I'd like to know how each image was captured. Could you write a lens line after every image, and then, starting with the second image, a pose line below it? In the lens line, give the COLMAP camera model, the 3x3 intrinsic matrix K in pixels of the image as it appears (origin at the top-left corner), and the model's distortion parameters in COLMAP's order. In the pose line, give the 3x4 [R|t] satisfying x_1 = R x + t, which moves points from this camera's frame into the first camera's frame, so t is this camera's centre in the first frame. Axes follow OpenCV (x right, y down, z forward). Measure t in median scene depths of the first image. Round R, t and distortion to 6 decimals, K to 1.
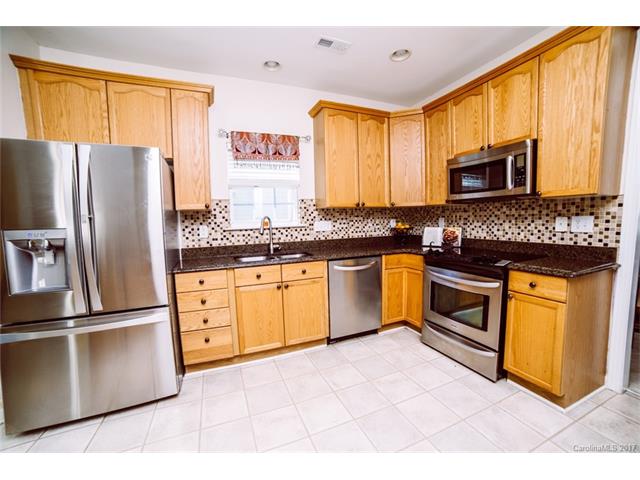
lens RADIAL K [[260.7, 0, 320.0], [0, 260.7, 240.0], [0, 0, 1]] dist [-0.106426, 0.034954]
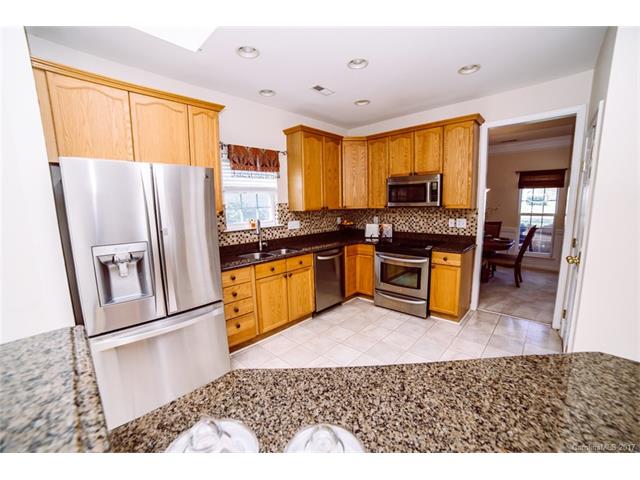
lens RADIAL K [[260.7, 0, 320.0], [0, 260.7, 240.0], [0, 0, 1]] dist [-0.106426, 0.034954]
pose [[0.913386, -0.050178, 0.403991, -0.444928], [0.032068, 0.998159, 0.051474, -0.050081], [-0.405830, -0.034061, 0.913314, -0.203401]]
